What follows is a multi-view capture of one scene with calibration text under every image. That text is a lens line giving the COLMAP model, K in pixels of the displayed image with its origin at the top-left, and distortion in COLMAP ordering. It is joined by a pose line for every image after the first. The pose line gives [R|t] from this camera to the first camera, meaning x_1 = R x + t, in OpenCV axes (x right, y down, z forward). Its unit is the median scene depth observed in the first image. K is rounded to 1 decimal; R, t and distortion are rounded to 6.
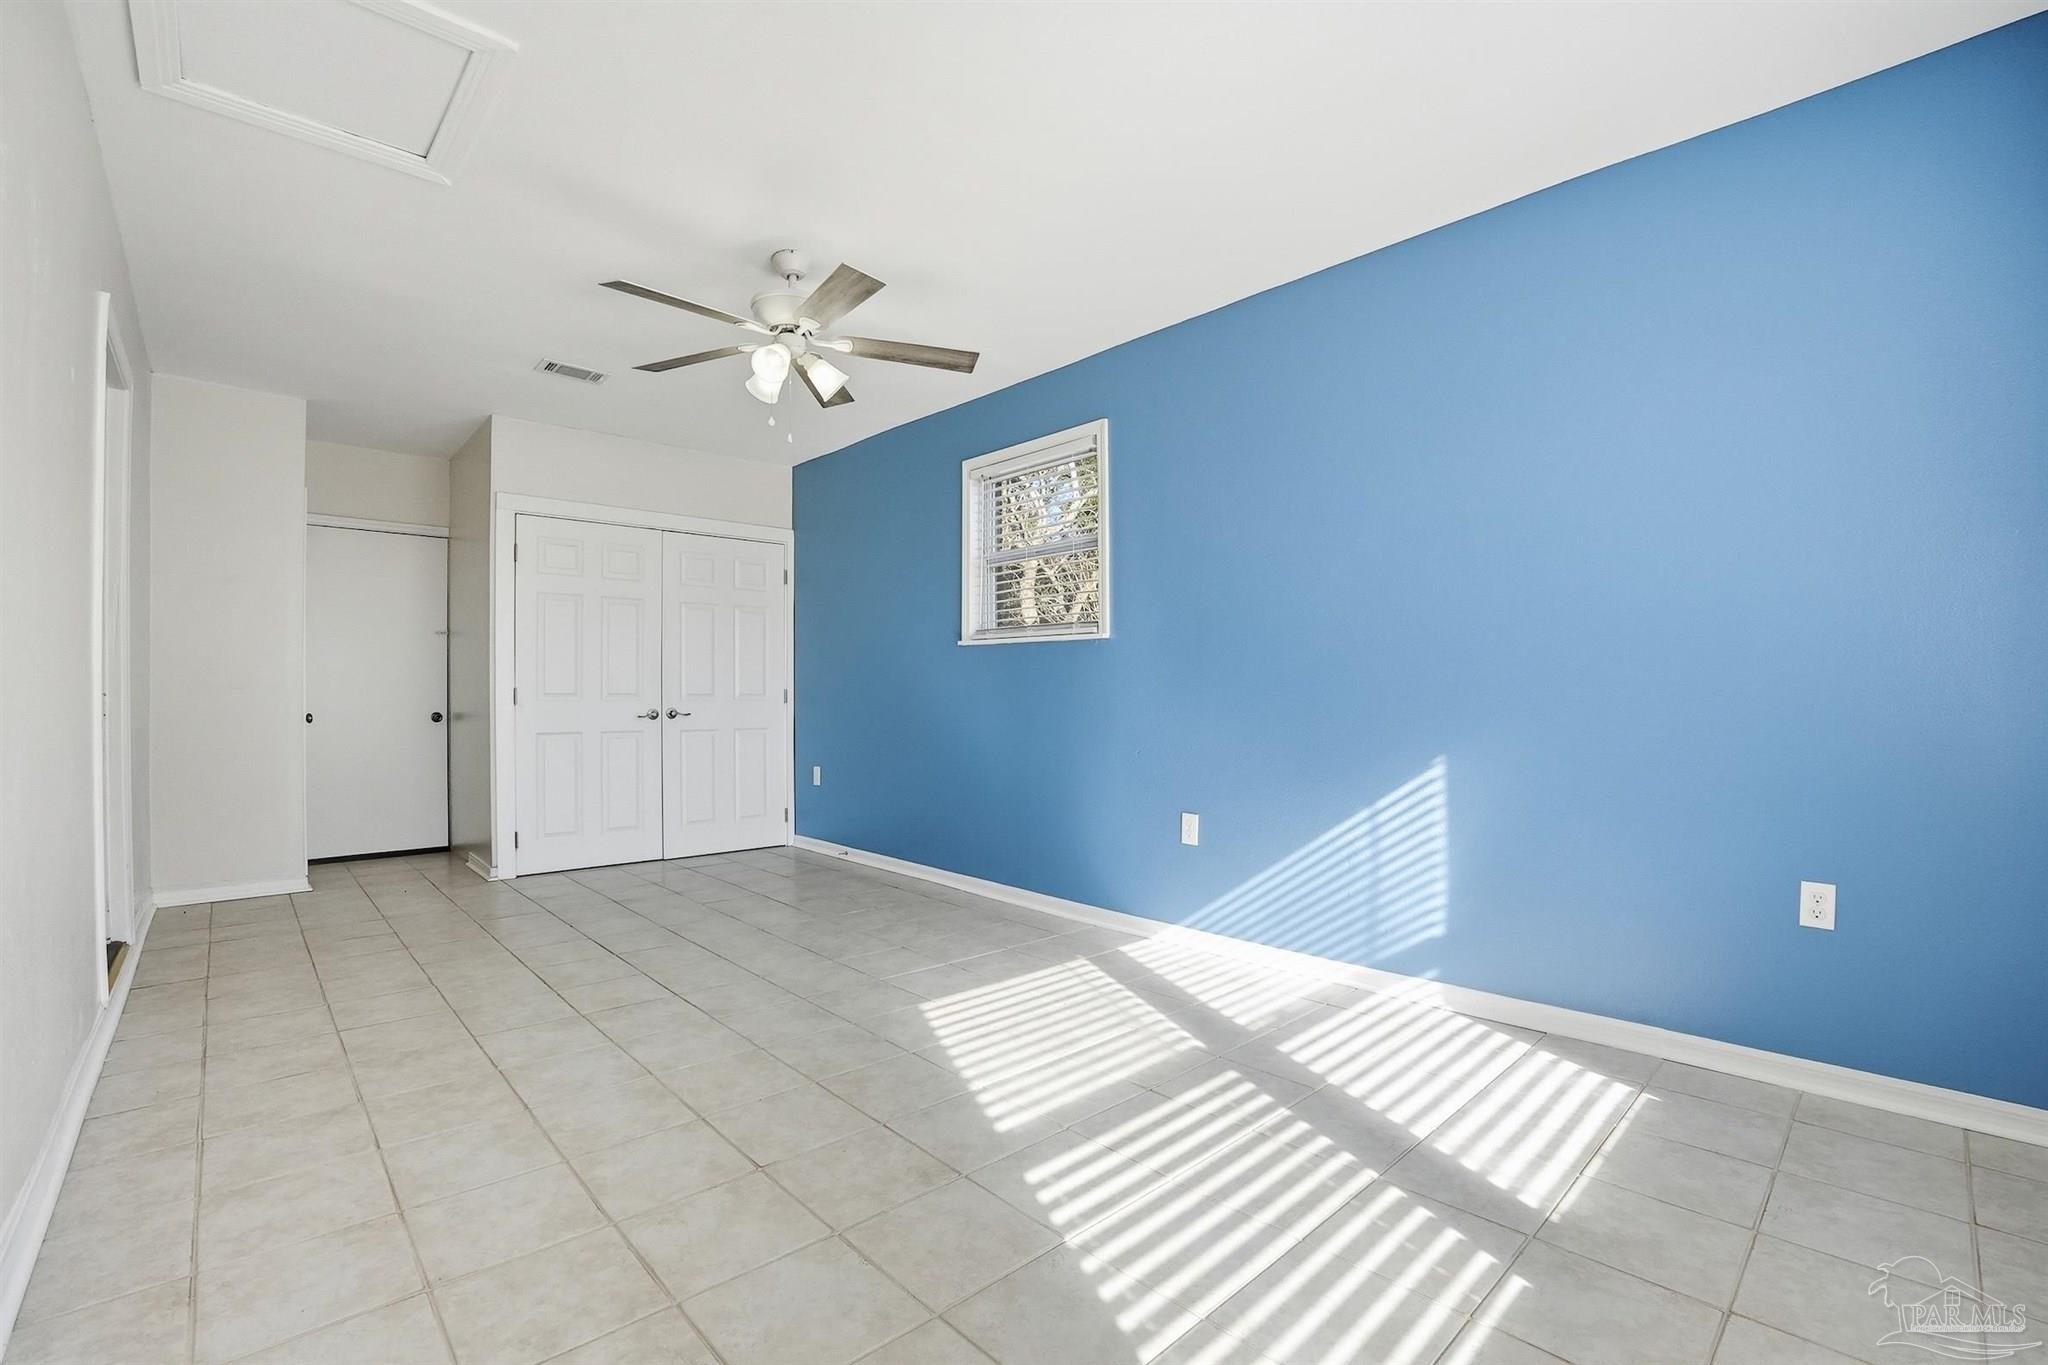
lens RADIAL K [[943.6, 0, 1043.7], [0, 943.6, 683.9], [0, 0, 1]] dist [-0.022185, 0.000619]
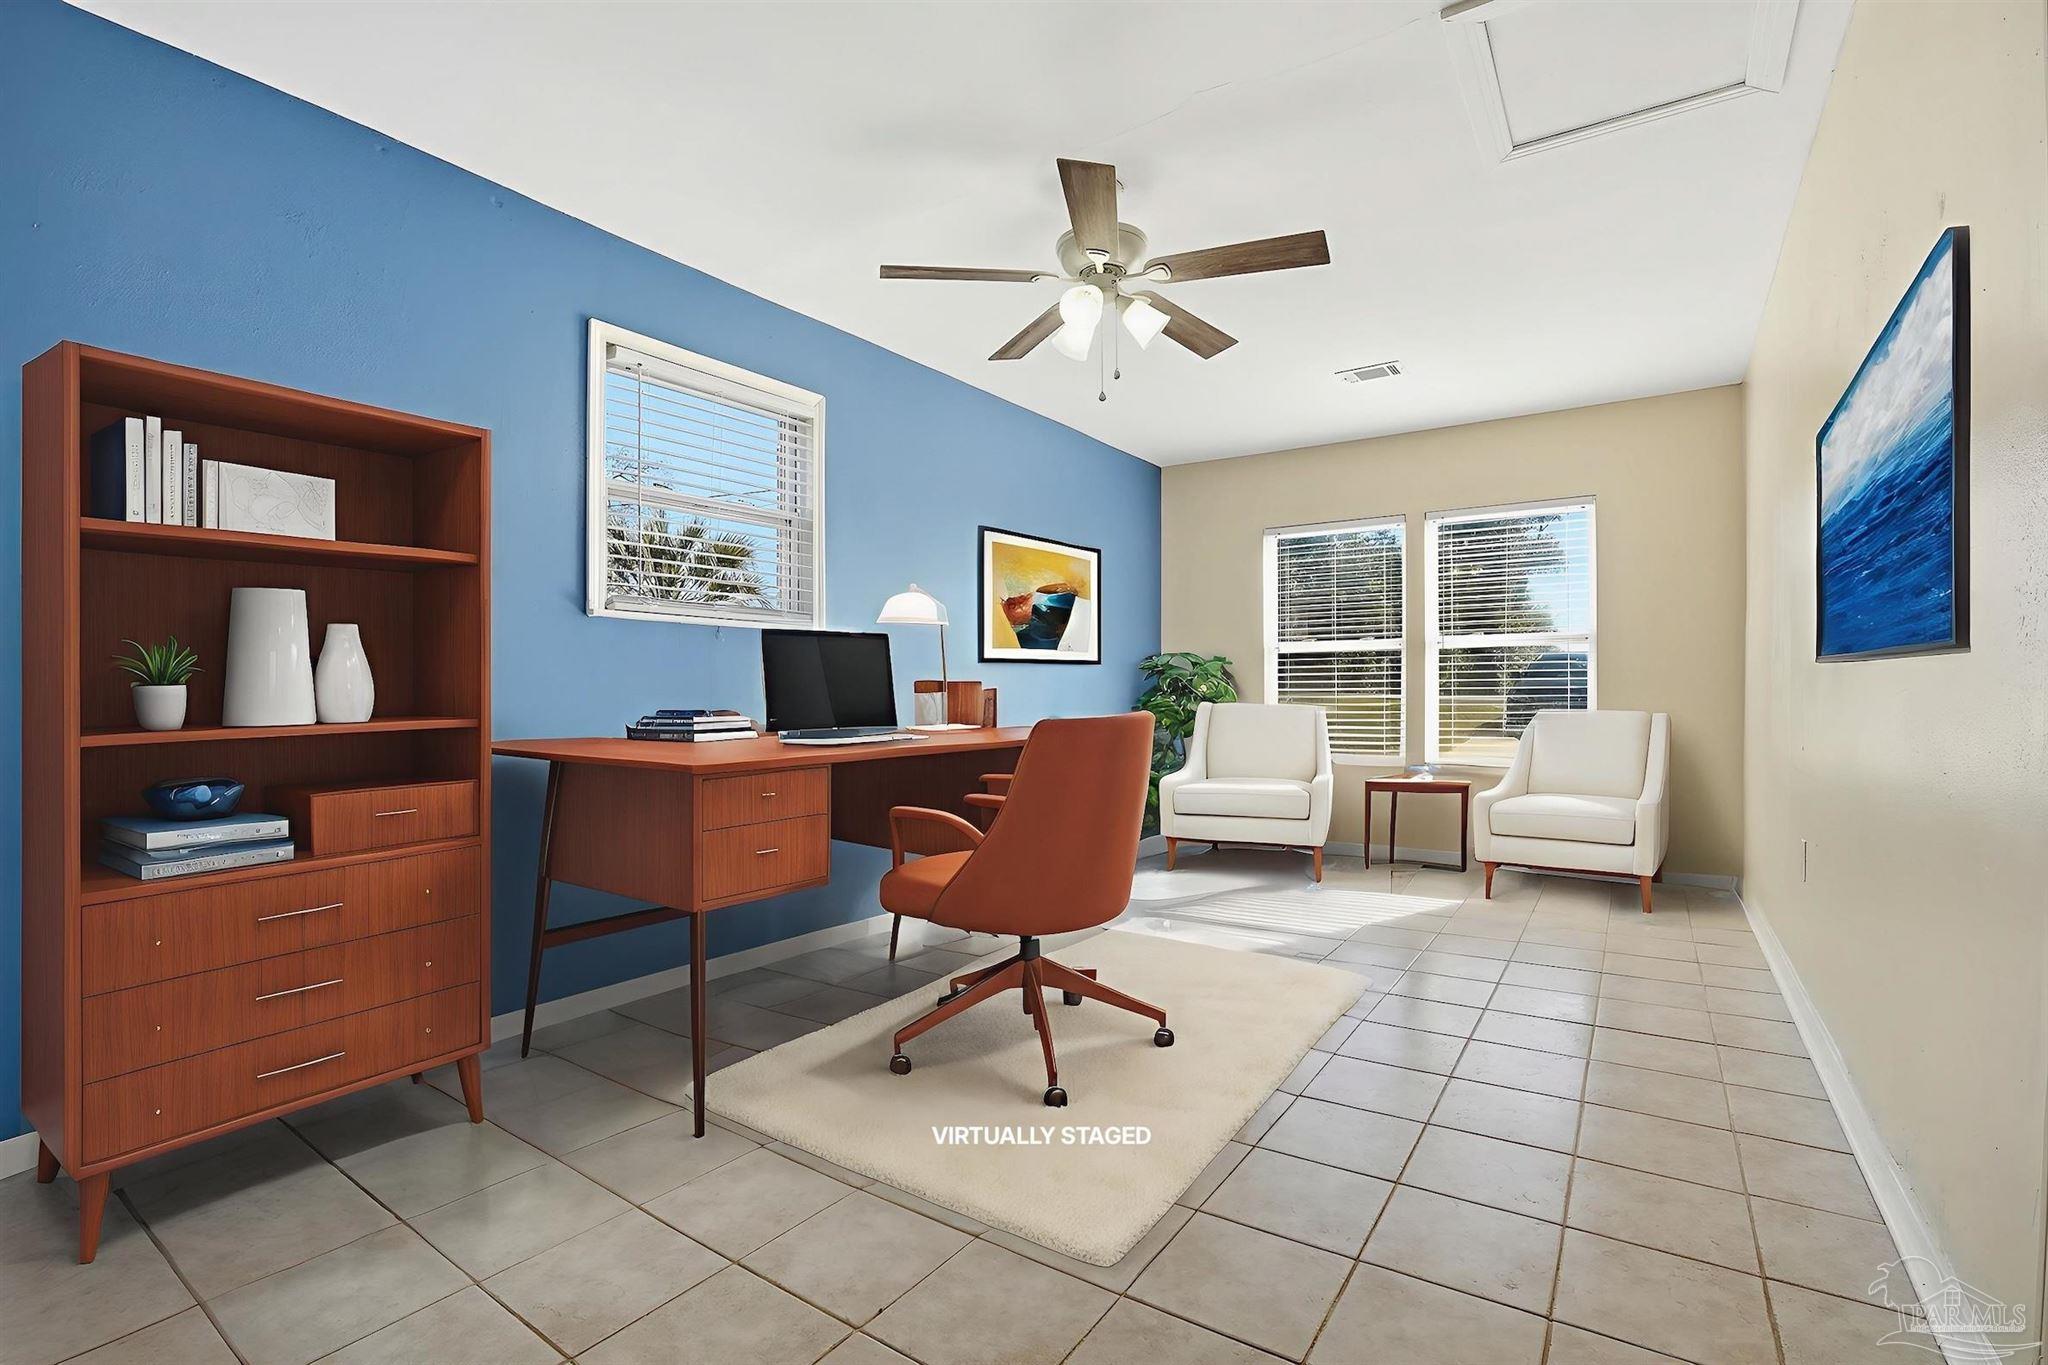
lens RADIAL K [[943.6, 0, 1043.7], [0, 943.6, 683.9], [0, 0, 1]] dist [-0.022185, 0.000619]
pose [[-0.228165, 0.007736, 0.973592, -1.257532], [0.001011, 0.999970, -0.007709, 0.013101], [-0.973622, -0.000774, -0.228166, 1.436460]]
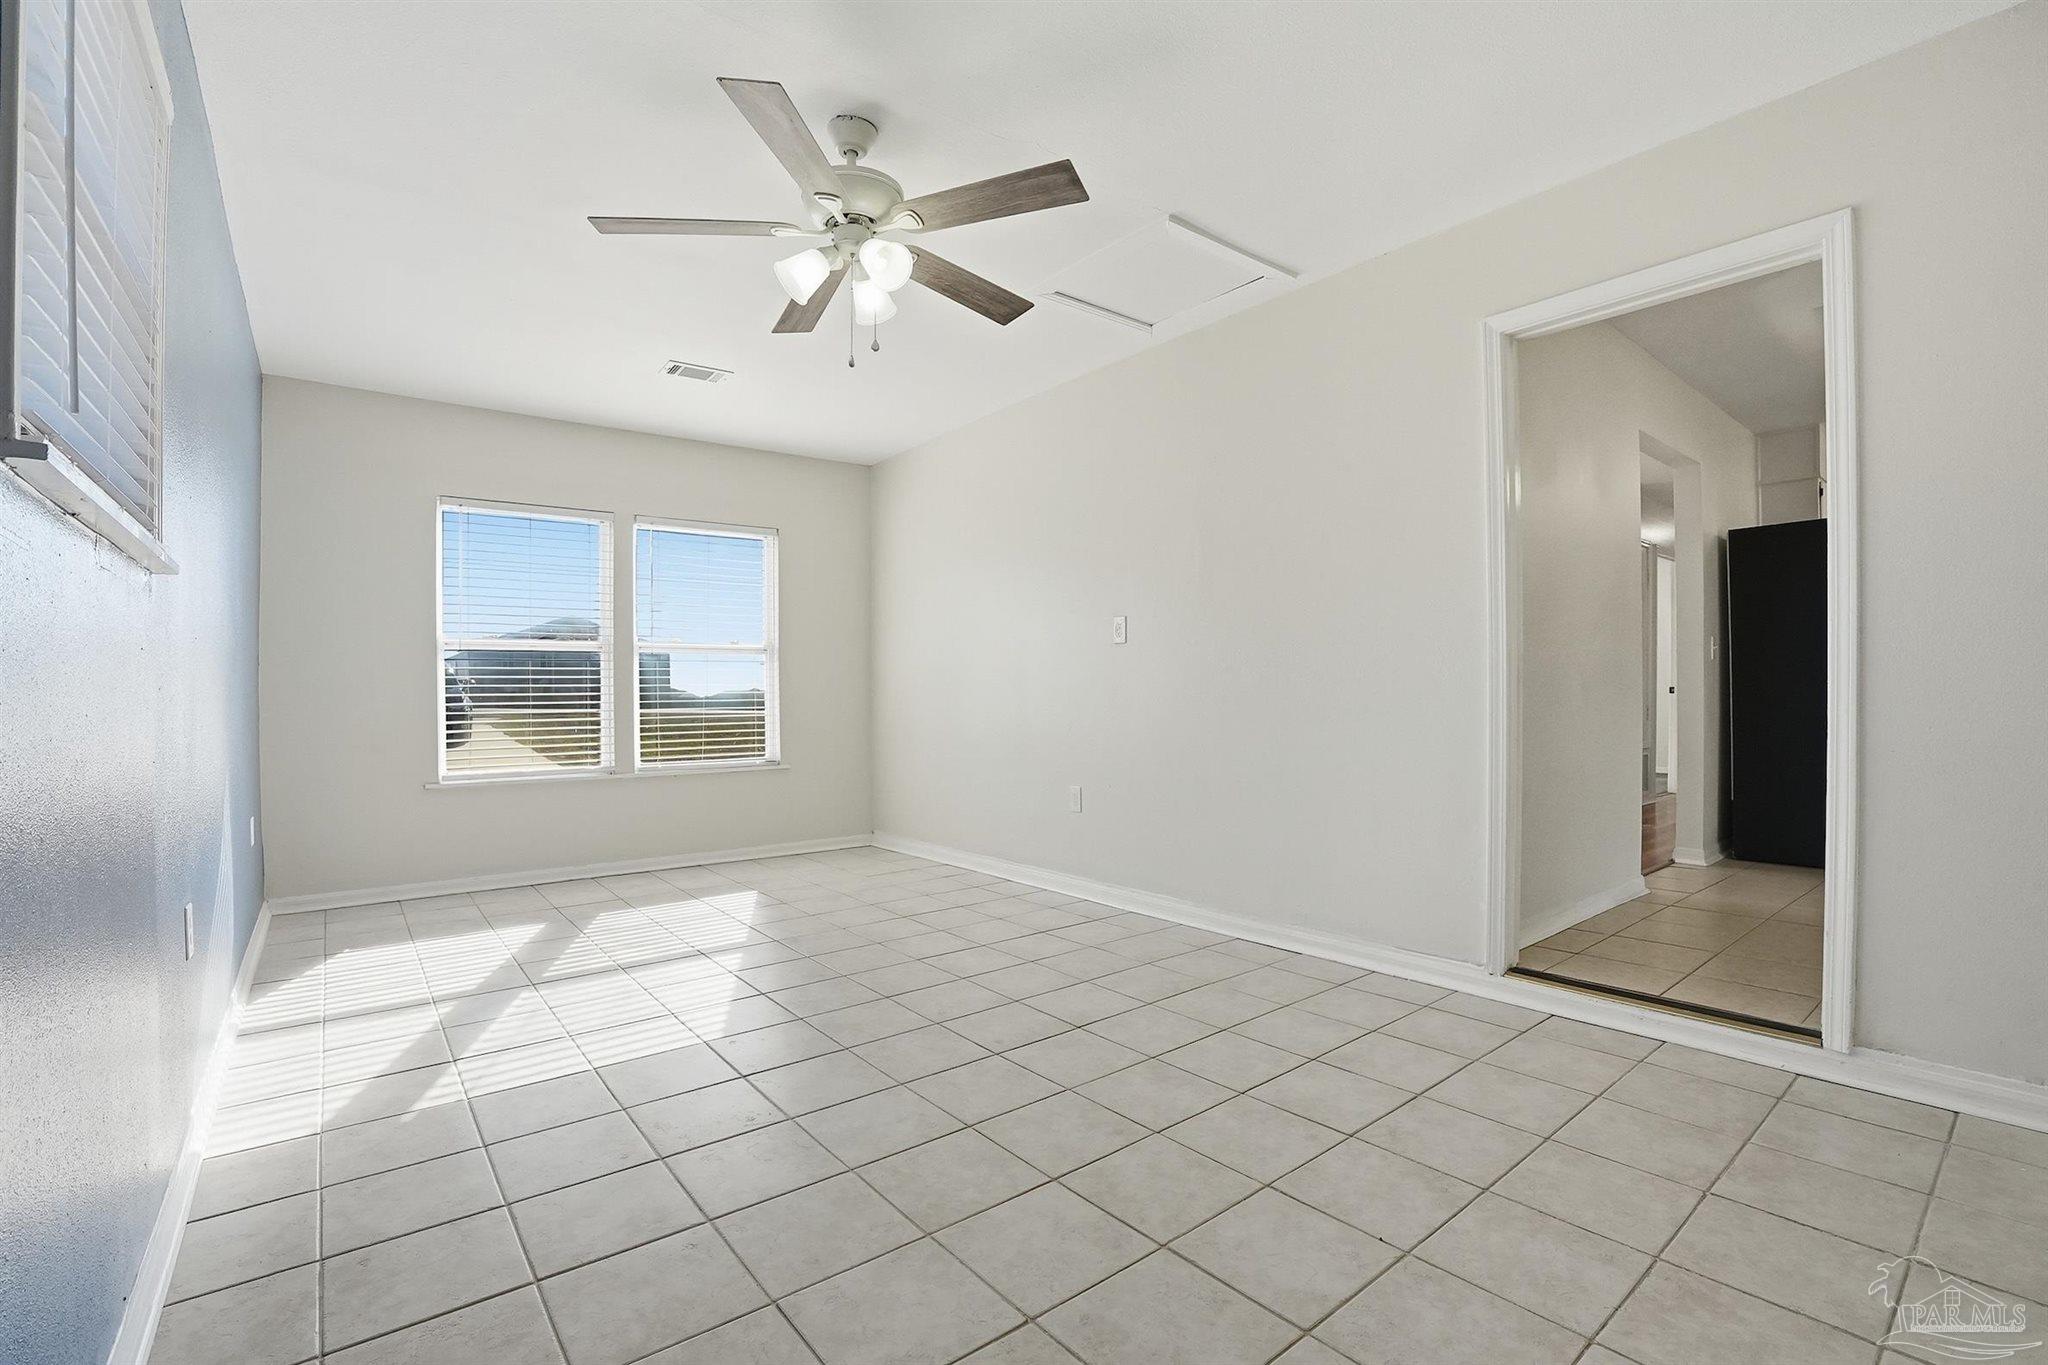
lens RADIAL K [[943.6, 0, 1043.7], [0, 943.6, 683.9], [0, 0, 1]] dist [-0.022185, 0.000619]
pose [[-0.994772, 0.020205, 0.100100, -0.577093], [0.019583, 0.999782, -0.007192, 0.017646], [-0.100224, -0.005194, -0.994951, 2.012215]]
